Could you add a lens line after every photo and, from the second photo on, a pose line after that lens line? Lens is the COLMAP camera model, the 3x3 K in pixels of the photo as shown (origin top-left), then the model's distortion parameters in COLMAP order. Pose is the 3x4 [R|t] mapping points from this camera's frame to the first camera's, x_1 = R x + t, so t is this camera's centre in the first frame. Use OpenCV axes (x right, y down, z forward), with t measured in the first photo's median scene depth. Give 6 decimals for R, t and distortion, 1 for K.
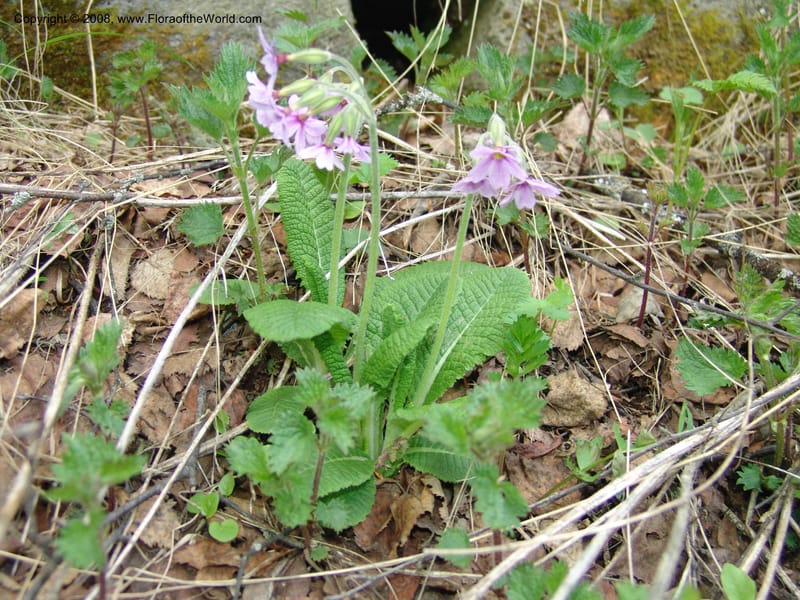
lens RADIAL K [[945.7, 0, 400.0], [0, 945.7, 300.0], [0, 0, 1]] dist [-0.088647, 0.000205]
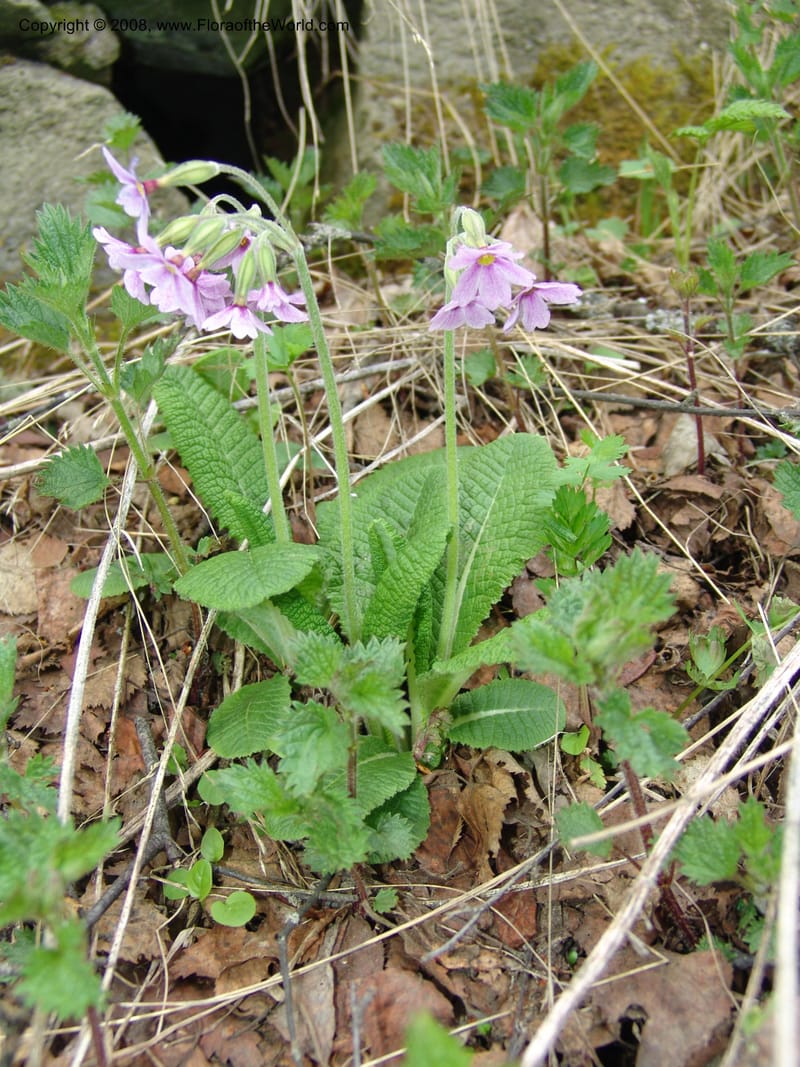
lens RADIAL K [[1261.3, 0, 400.0], [0, 1261.3, 533.5], [0, 0, 1]] dist [-0.088647, 0.000205]
pose [[0.959878, -0.259872, 0.105363, -0.083212], [0.262912, 0.964690, -0.015825, 0.029175], [-0.097530, 0.042891, 0.994308, 0.087325]]
